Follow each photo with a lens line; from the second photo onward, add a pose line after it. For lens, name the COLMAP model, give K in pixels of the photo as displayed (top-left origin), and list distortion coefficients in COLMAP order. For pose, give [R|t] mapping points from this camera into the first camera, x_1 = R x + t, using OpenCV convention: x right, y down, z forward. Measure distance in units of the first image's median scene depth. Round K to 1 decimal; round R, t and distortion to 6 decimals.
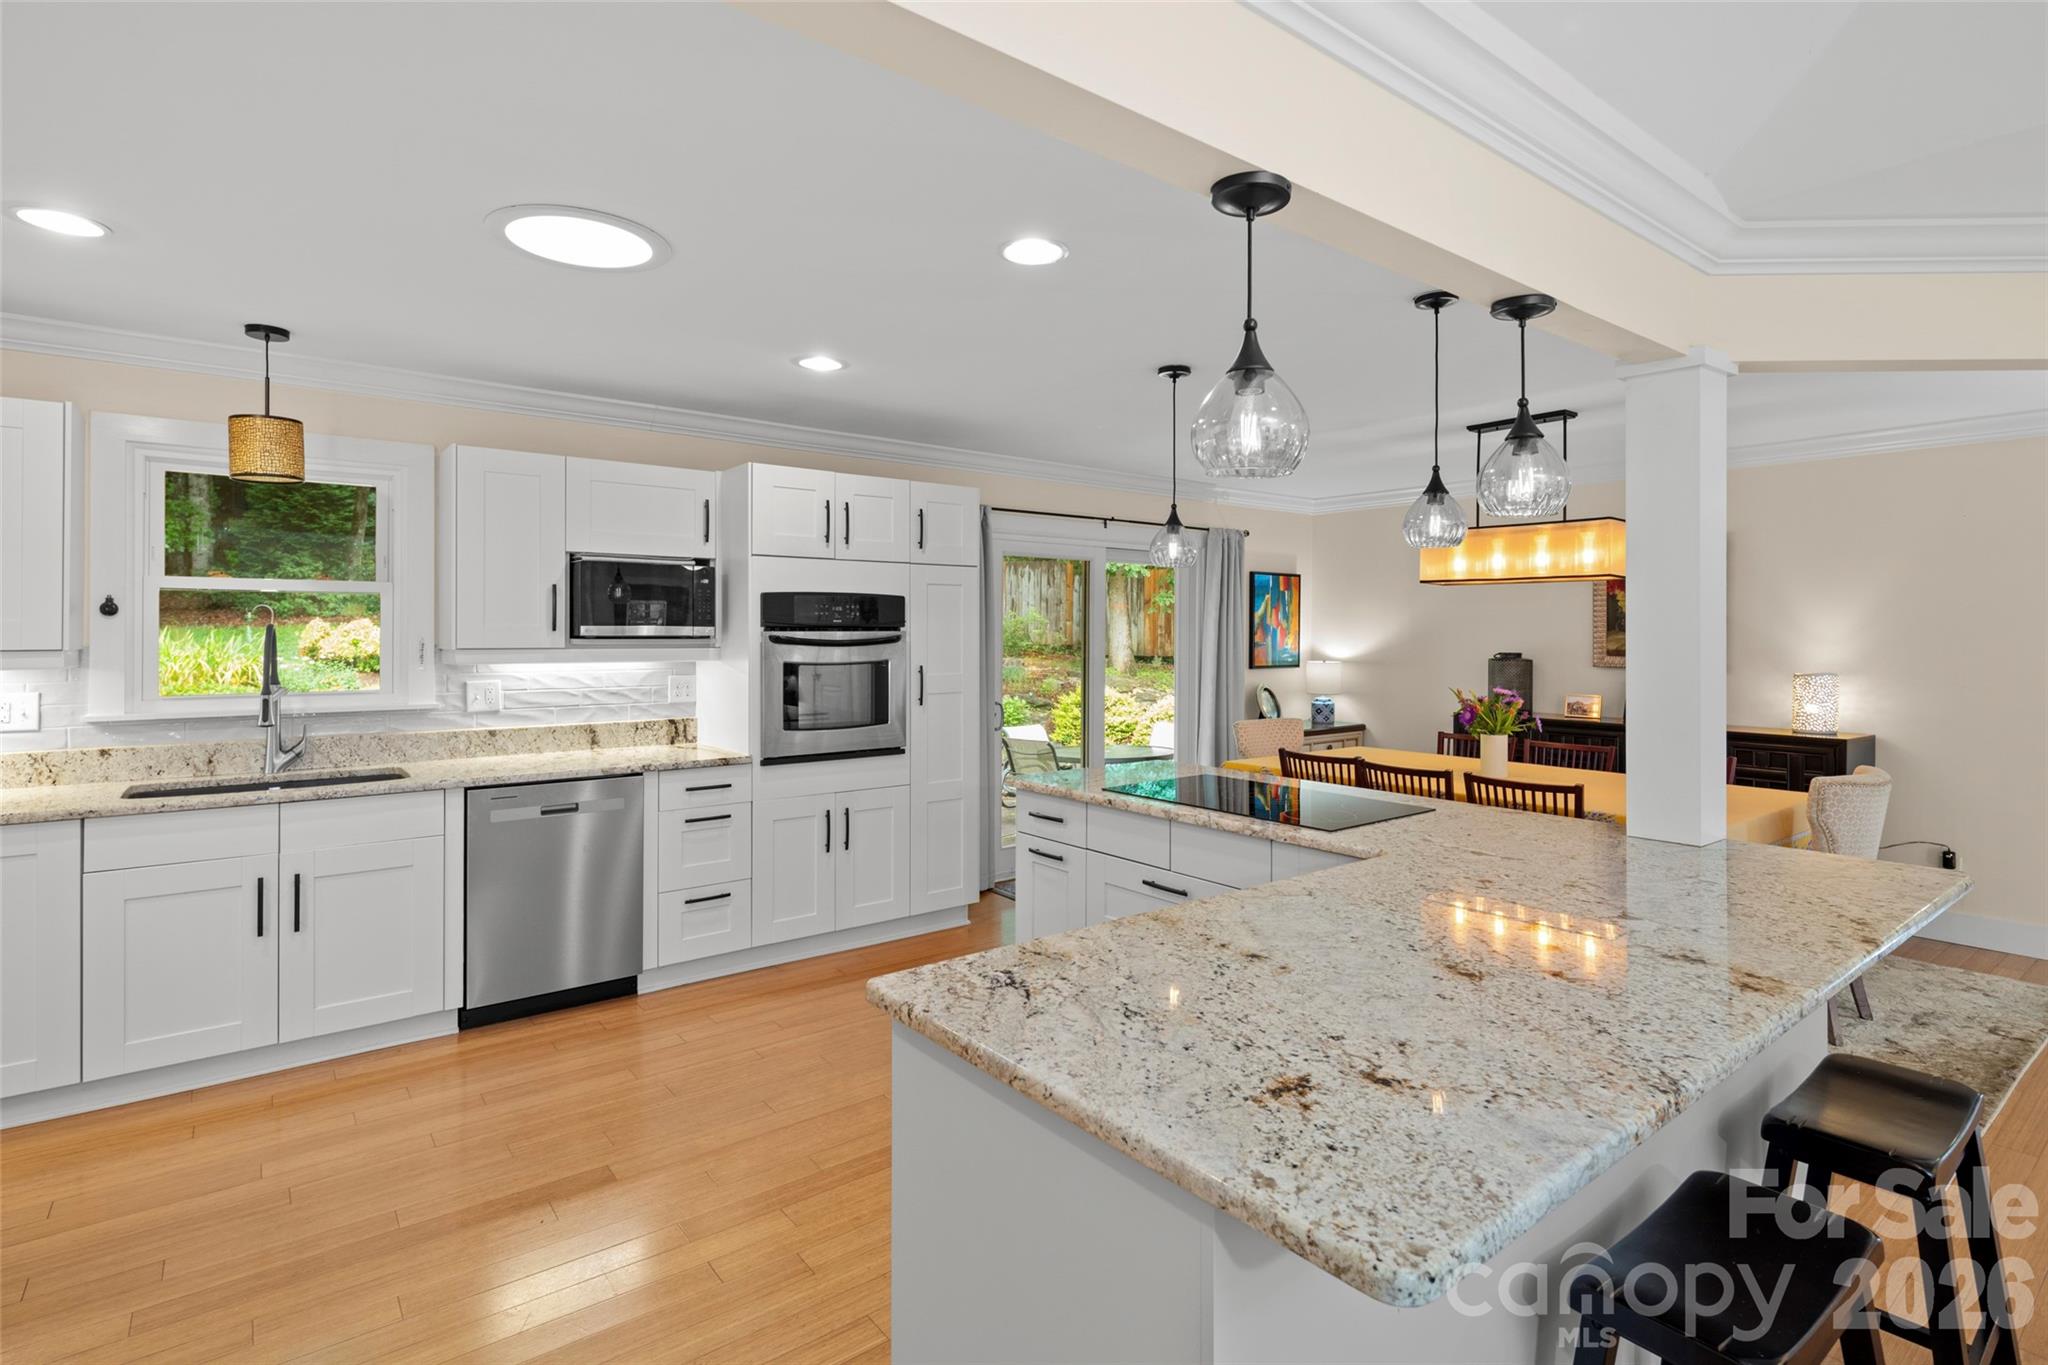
lens RADIAL K [[1004.2, 0, 1039.6], [0, 1004.2, 630.1], [0, 0, 1]] dist [-0.000236, -0.000843]
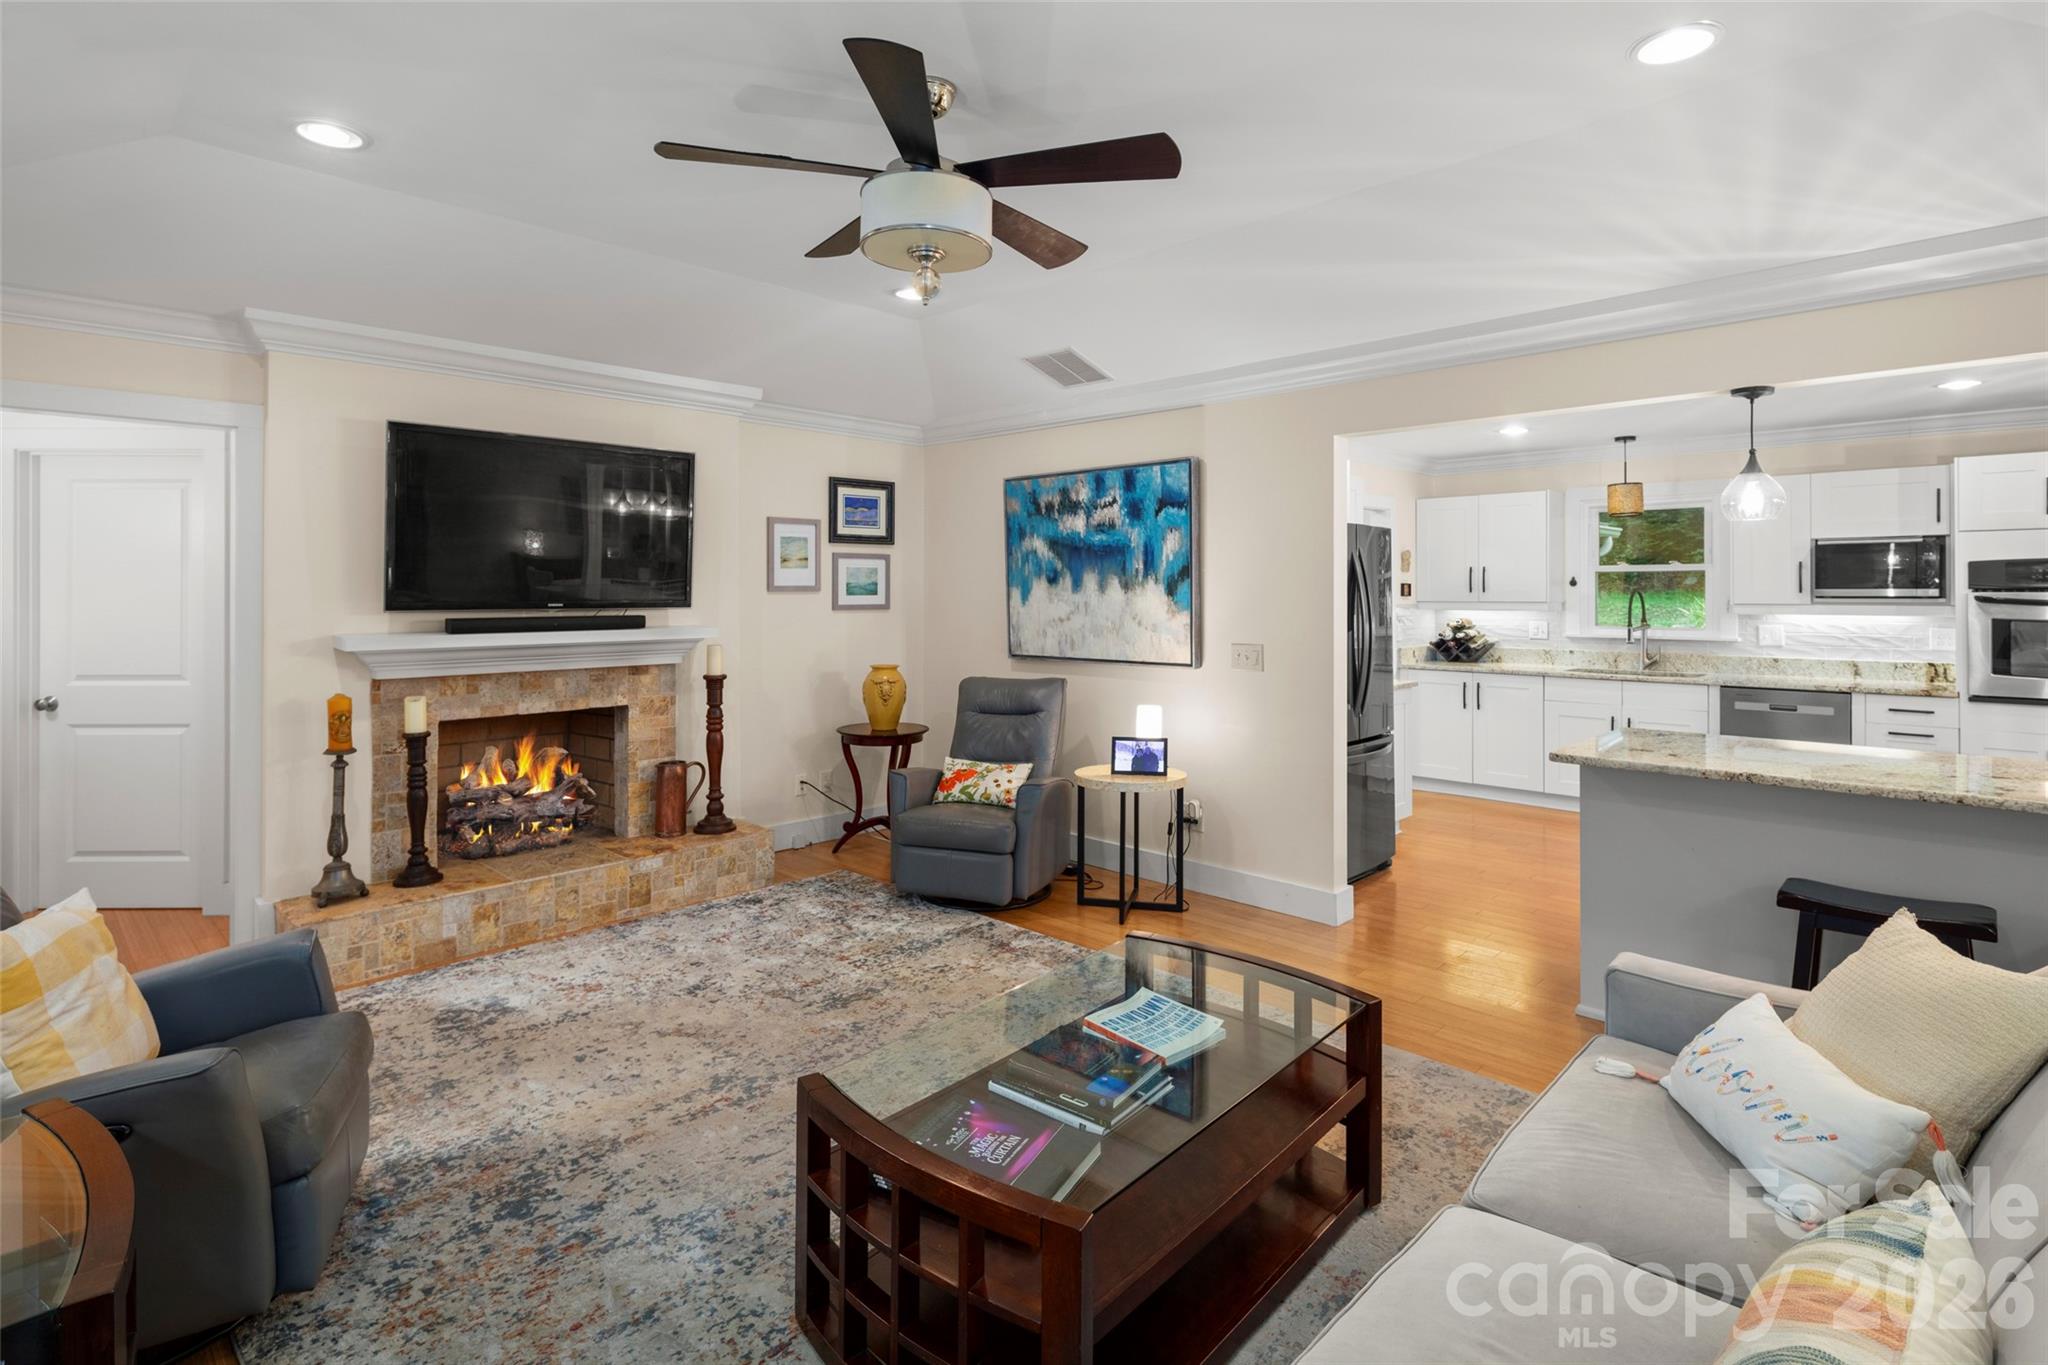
lens RADIAL K [[1009.7, 0, 1050.8], [0, 1009.7, 591.8], [0, 0, 1]] dist [0.012647, -0.000221]
pose [[0.147896, -0.003990, -0.988995, 0.757999], [0.002820, 0.999989, -0.003613, 0.001248], [0.988999, -0.002255, 0.147906, -0.291280]]
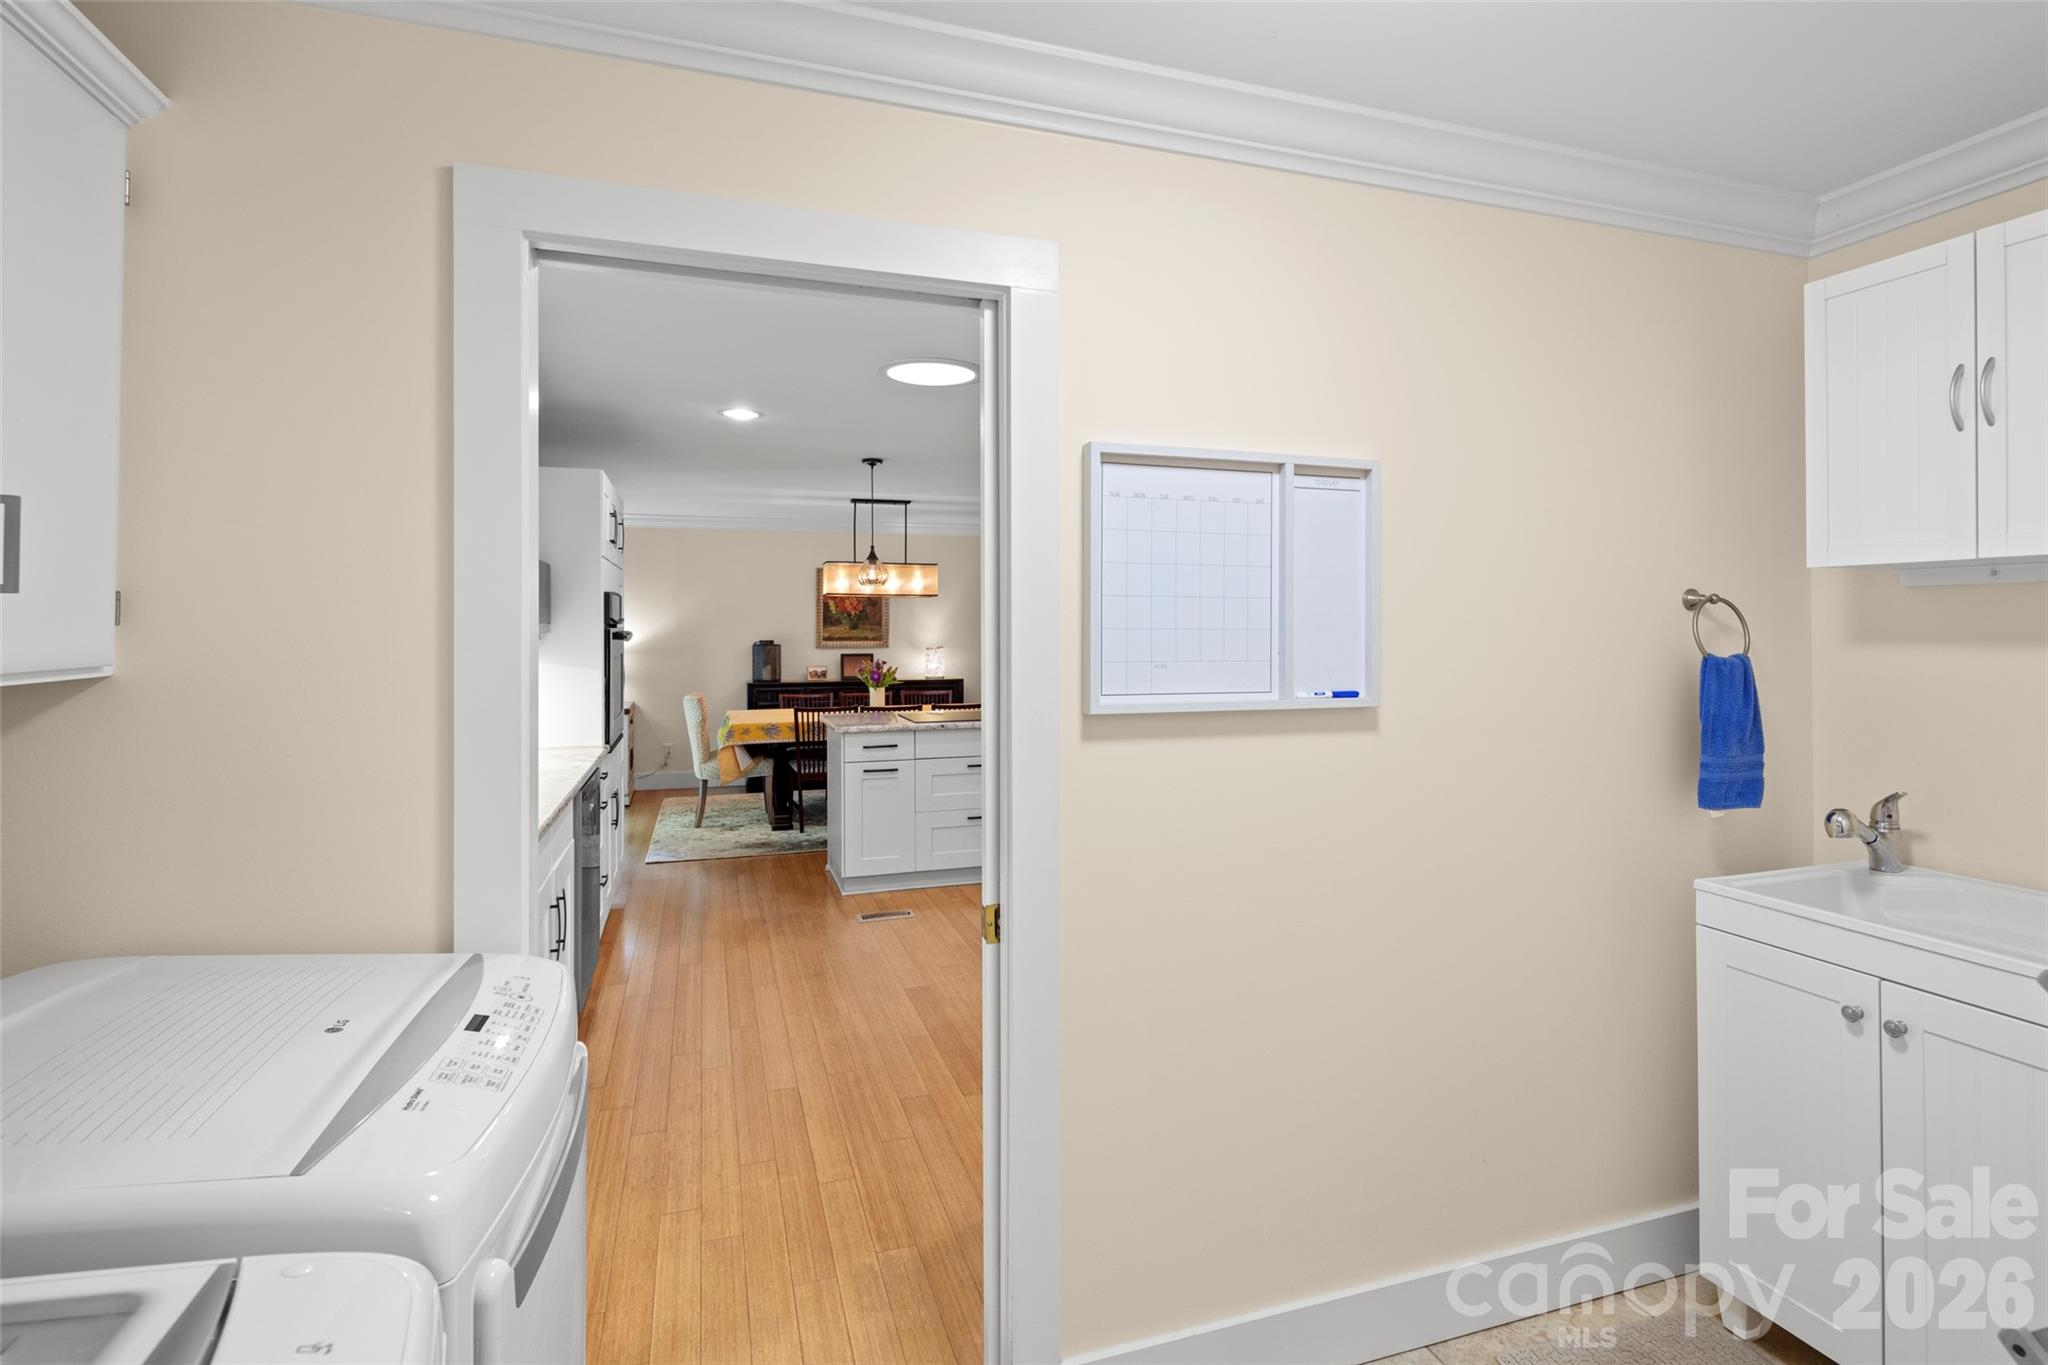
lens RADIAL K [[993.3, 0, 1040.8], [0, 993.3, 617.7], [0, 0, 1]] dist [0.002524, 0.000129]
pose [[0.338783, 0.004545, 0.940854, -1.067170], [0.000175, 0.999988, -0.004893, -0.004448], [-0.940865, 0.001822, 0.338778, 0.191201]]
